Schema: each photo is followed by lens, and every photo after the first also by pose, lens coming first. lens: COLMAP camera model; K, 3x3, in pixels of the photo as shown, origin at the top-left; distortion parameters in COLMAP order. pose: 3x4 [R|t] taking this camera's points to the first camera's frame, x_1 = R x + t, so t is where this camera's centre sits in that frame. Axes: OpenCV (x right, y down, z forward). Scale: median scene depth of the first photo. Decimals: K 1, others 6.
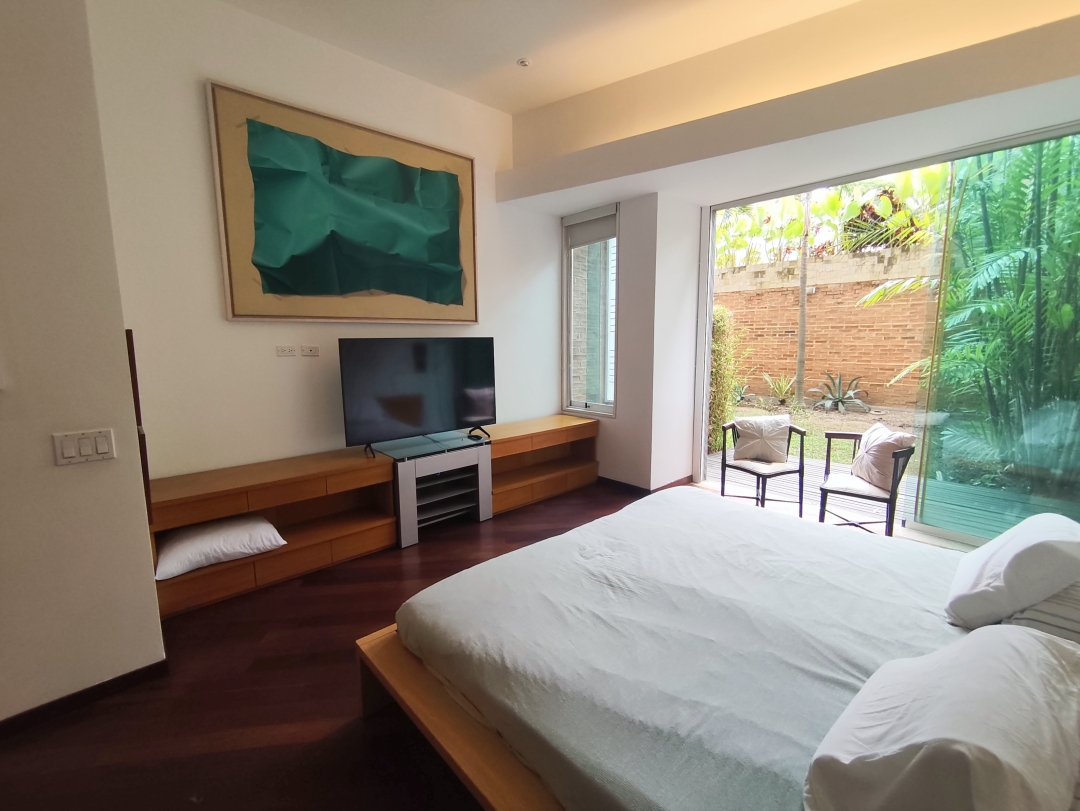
lens RADIAL K [[479.9, 0, 535.6], [0, 479.9, 403.6], [0, 0, 1]] dist [0.002372, -0.002479]
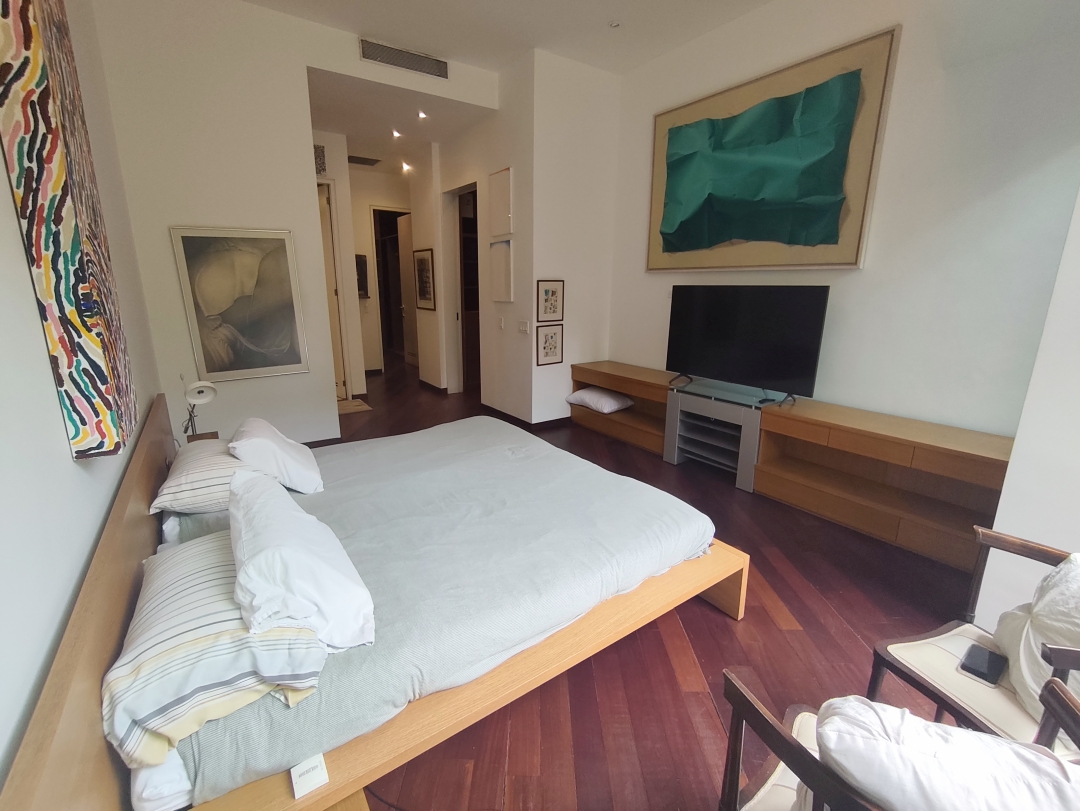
lens RADIAL K [[479.9, 0, 532.1], [0, 479.9, 401.4], [0, 0, 1]] dist [0.002372, -0.002479]
pose [[-0.146182, 0.244336, -0.958609, 0.886250], [-0.136571, 0.954755, 0.264180, -0.116776], [0.979785, 0.169536, -0.106199, 0.757092]]
